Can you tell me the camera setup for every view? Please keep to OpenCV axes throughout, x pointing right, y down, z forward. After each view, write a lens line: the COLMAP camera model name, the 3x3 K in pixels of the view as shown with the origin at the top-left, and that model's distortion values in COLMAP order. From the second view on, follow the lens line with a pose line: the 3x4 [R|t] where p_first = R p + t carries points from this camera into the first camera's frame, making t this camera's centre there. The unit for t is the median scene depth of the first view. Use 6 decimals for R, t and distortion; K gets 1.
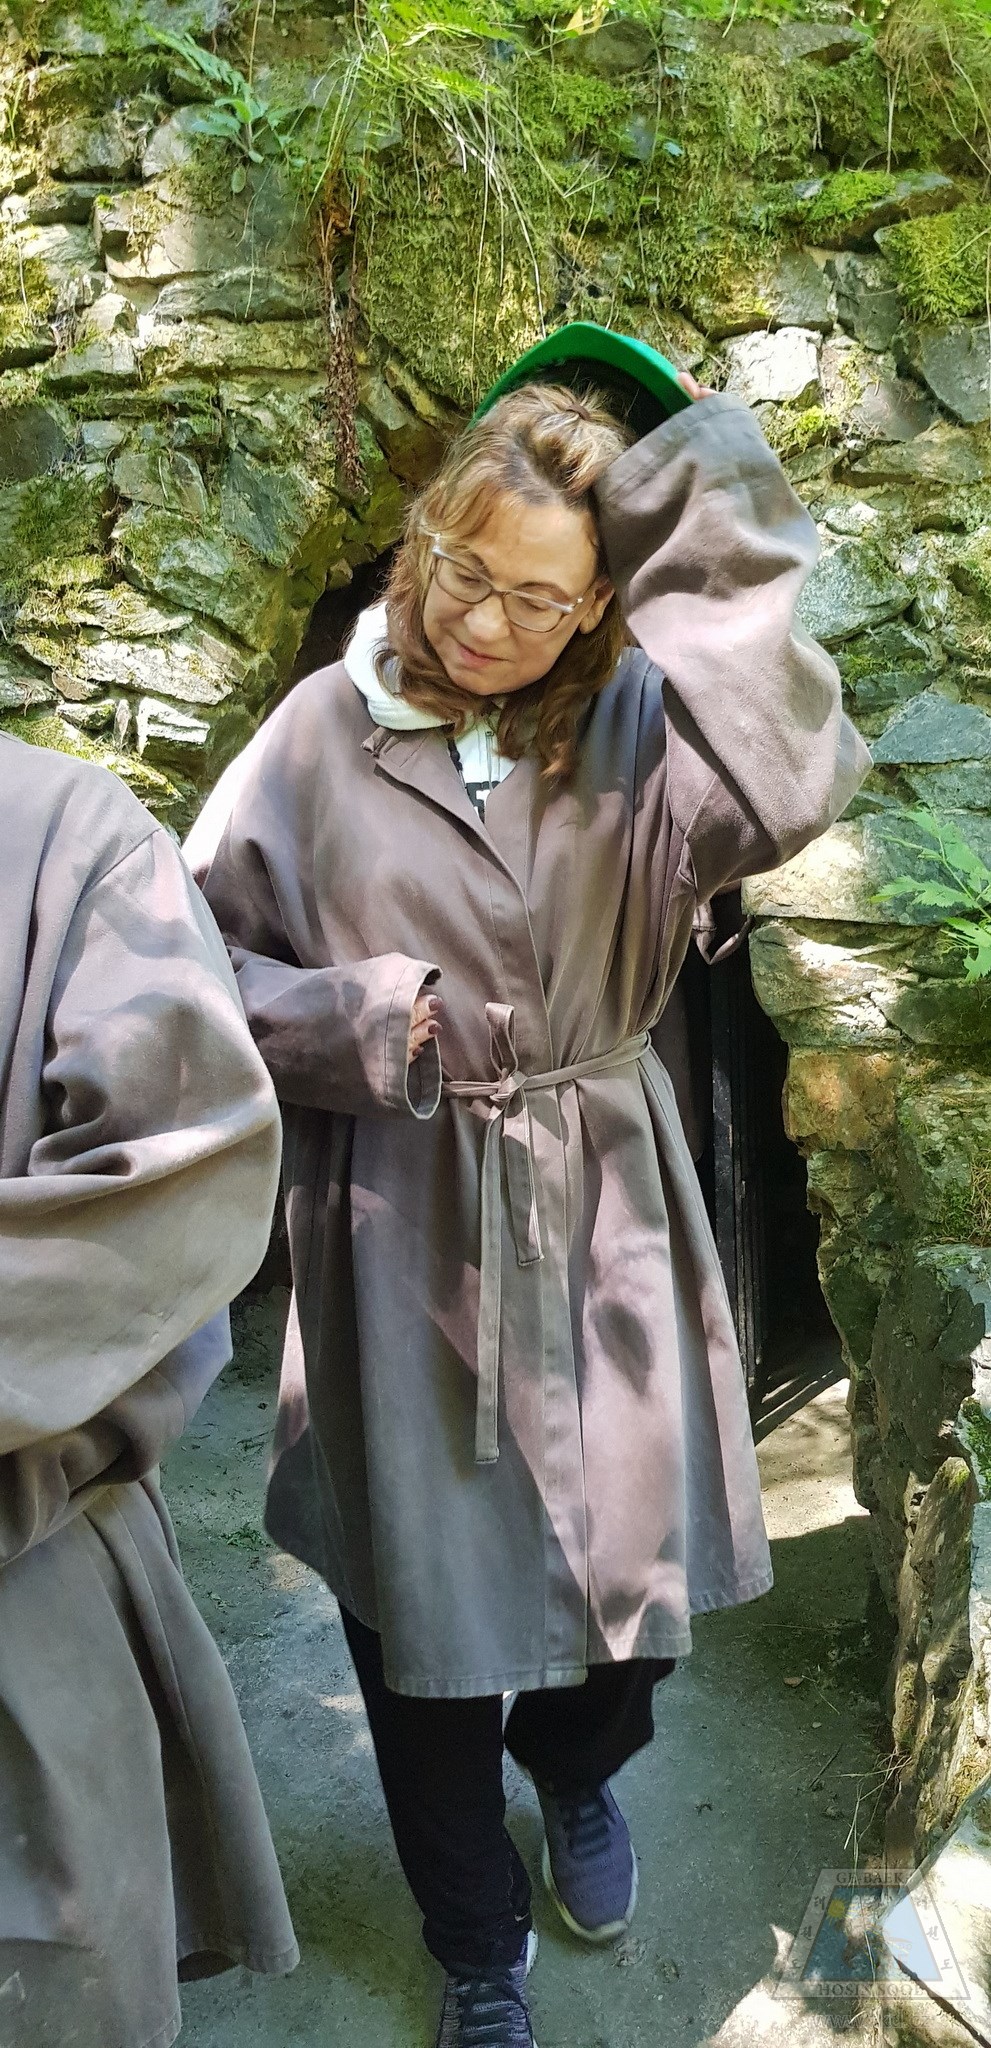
lens RADIAL K [[1661.2, 0, 495.5], [0, 1661.2, 1024.0], [0, 0, 1]] dist [-0.055888, -0.007414]
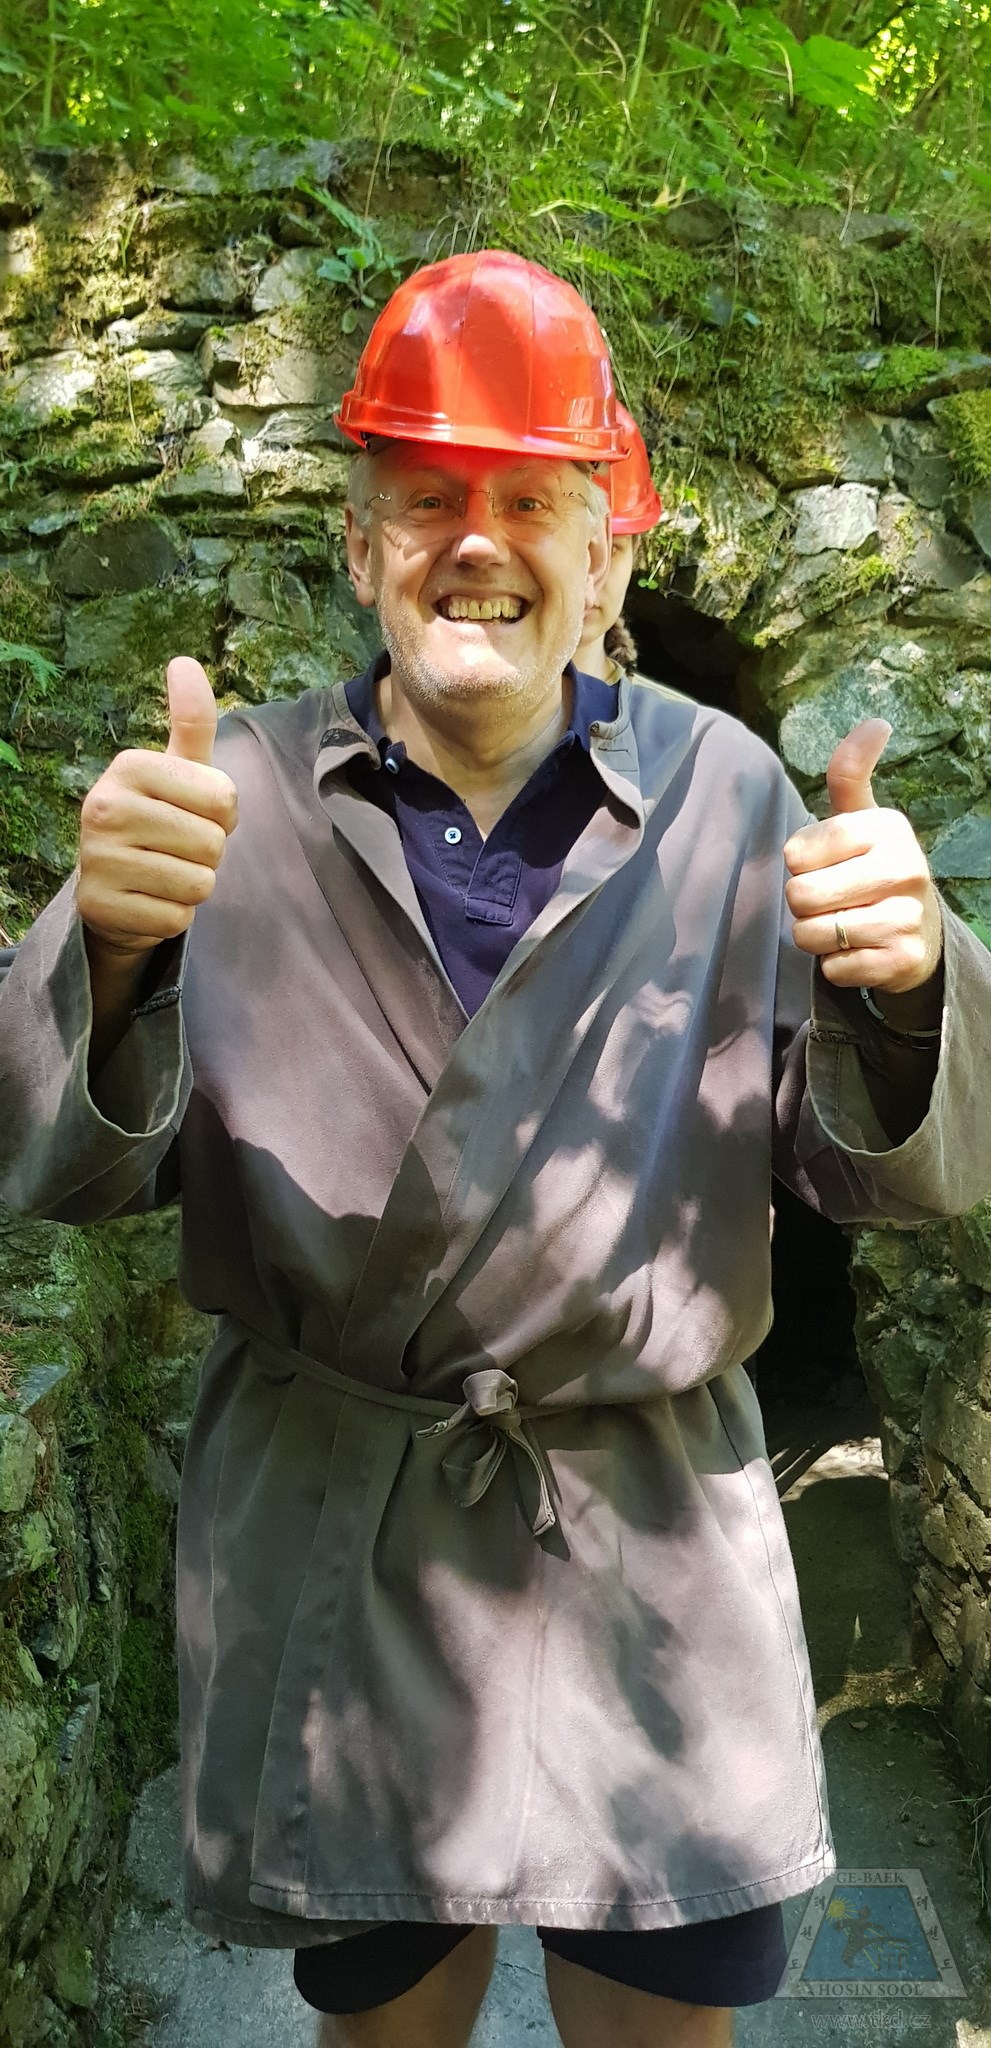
lens RADIAL K [[1661.2, 0, 495.5], [0, 1661.2, 1024.0], [0, 0, 1]] dist [-0.055888, -0.007414]
pose [[0.993538, 0.008819, 0.113155, -0.178543], [-0.003547, 0.998902, -0.046706, -0.007594], [-0.113443, 0.046003, 0.992479, -0.056702]]
